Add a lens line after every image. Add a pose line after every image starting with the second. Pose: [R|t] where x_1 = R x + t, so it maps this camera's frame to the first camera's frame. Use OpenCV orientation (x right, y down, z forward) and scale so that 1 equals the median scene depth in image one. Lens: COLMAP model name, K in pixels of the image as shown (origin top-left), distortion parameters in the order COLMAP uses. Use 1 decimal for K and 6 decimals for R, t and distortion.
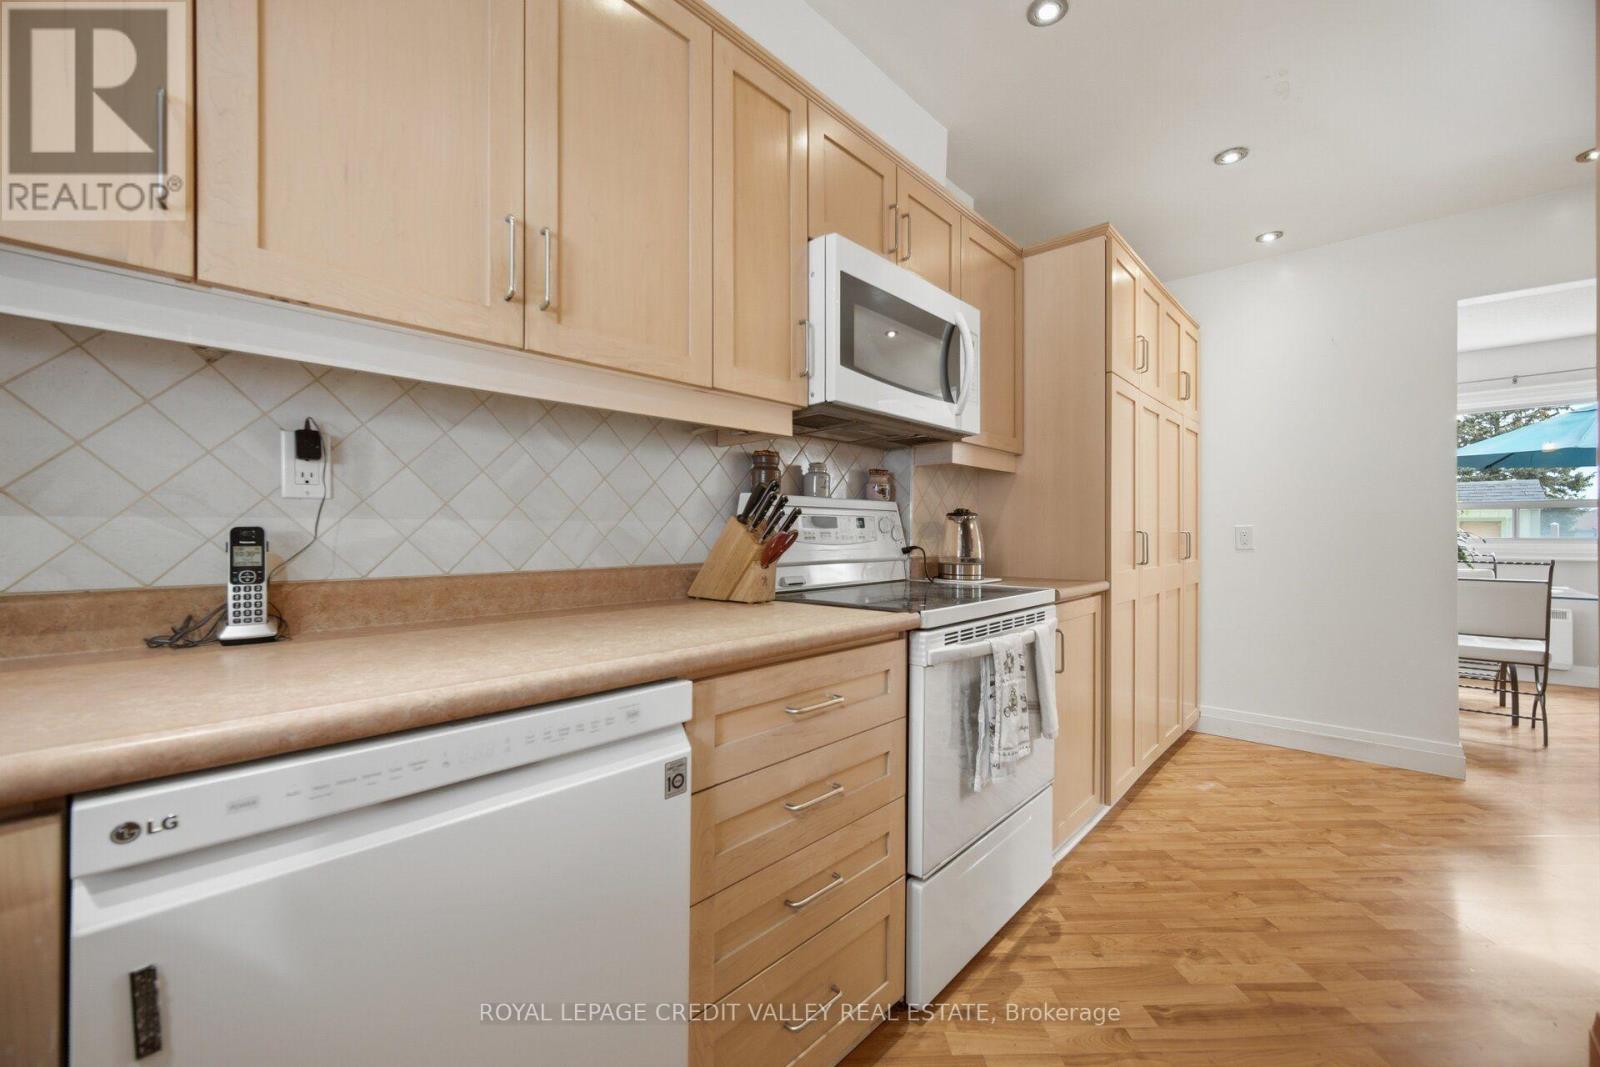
lens RADIAL K [[639.1, 0, 785.7], [0, 639.1, 533.3], [0, 0, 1]] dist [0.000662, 0.000337]
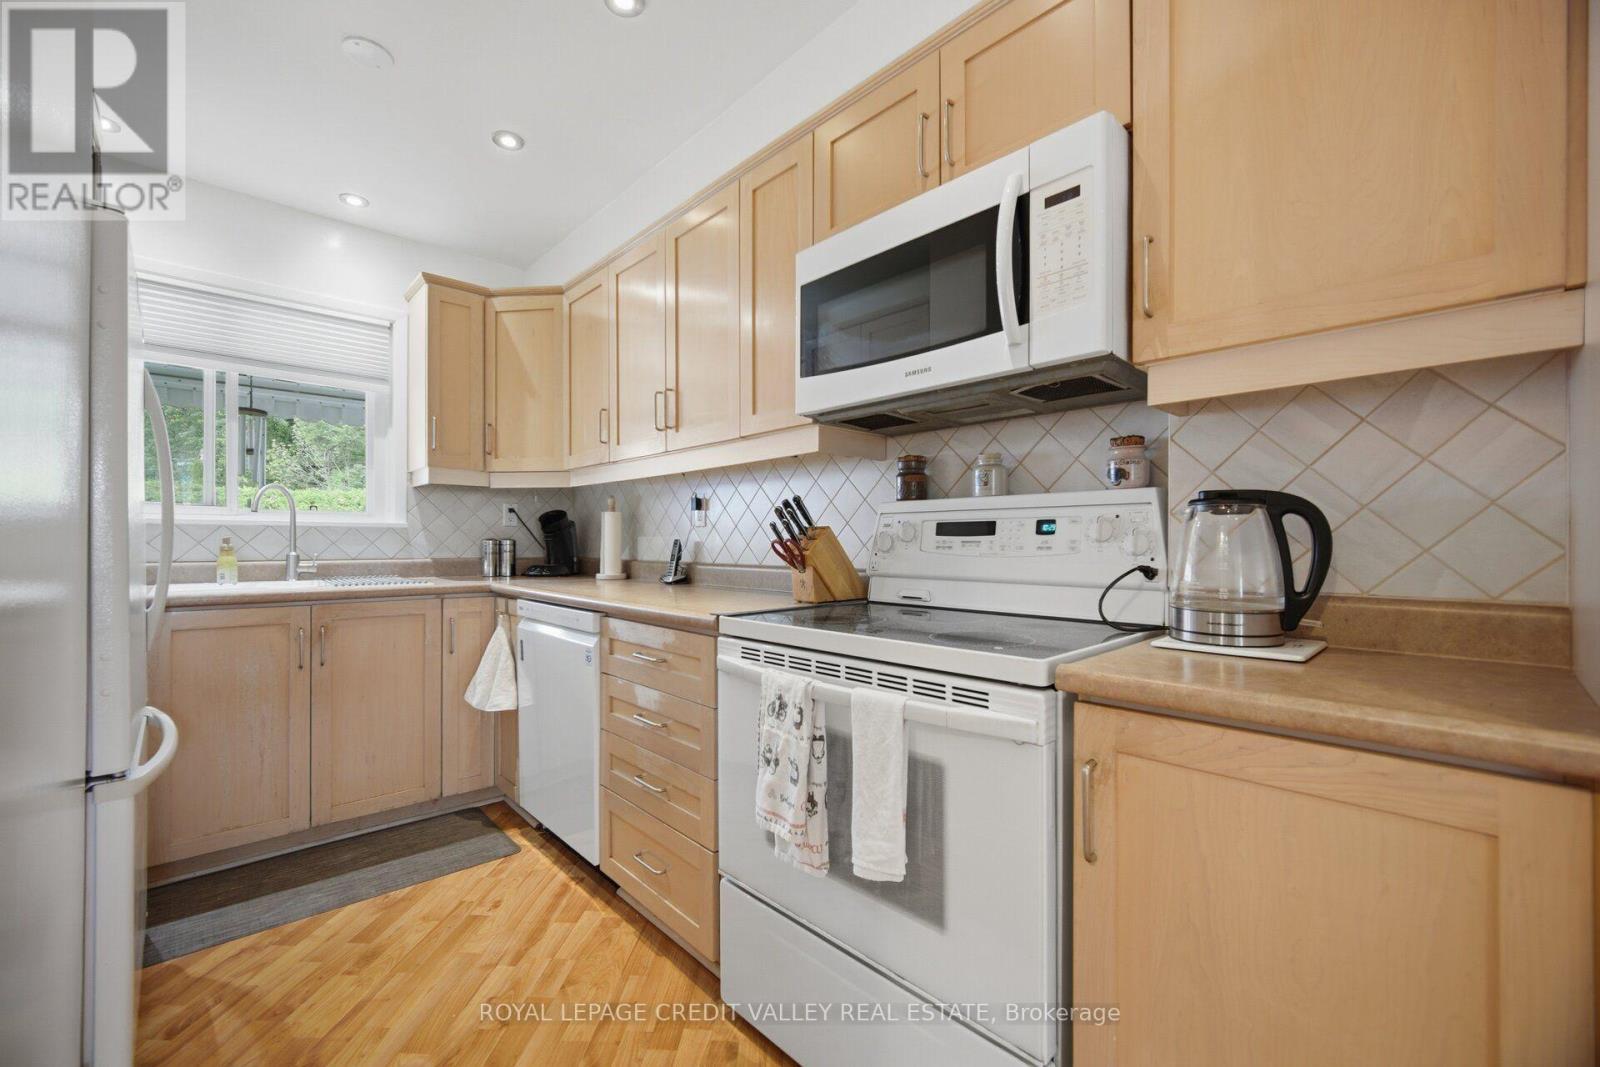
lens RADIAL K [[639.1, 0, 787.3], [0, 639.1, 539.5], [0, 0, 1]] dist [0.000662, 0.000337]
pose [[-0.061231, -0.004530, -0.998113, 0.908886], [-0.002965, 0.999986, -0.004357, 0.000875], [0.998119, 0.002692, -0.061244, 0.852996]]
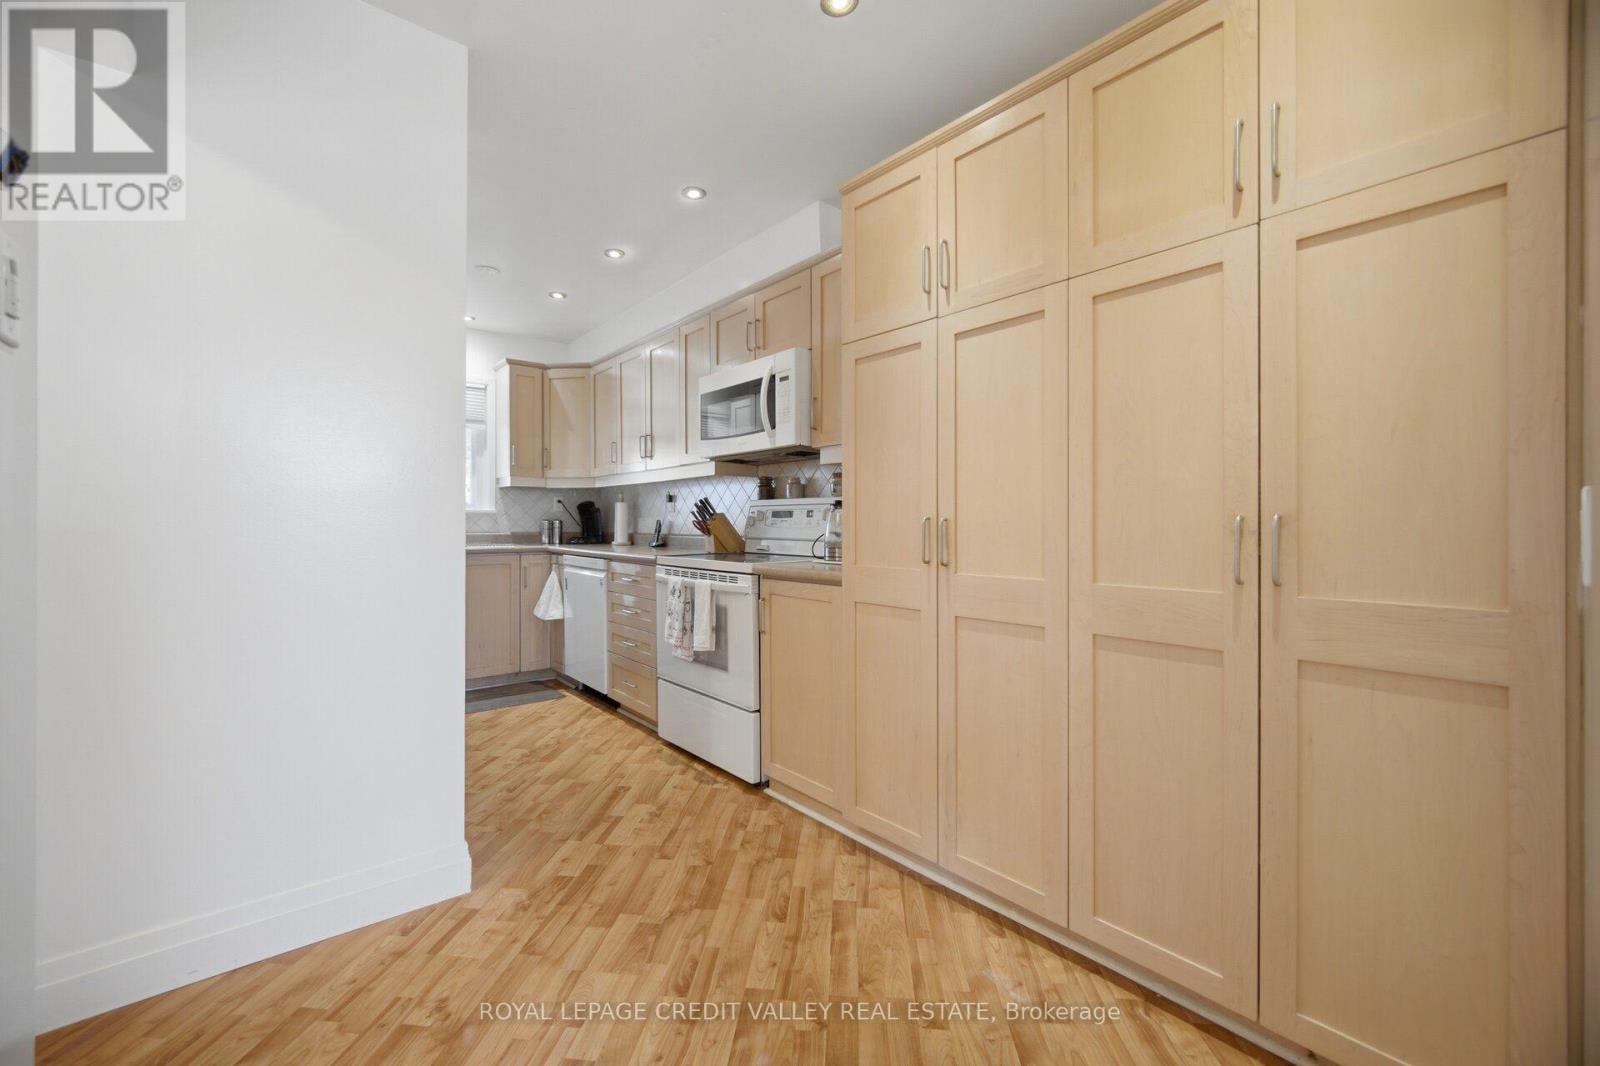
lens RADIAL K [[639.1, 0, 798.4], [0, 639.1, 526.4], [0, 0, 1]] dist [0.000662, 0.000337]
pose [[-0.106605, 0.004894, -0.994289, 1.730734], [-0.002595, 0.999983, 0.005201, 0.005120], [0.994298, 0.003134, -0.106591, 1.256825]]
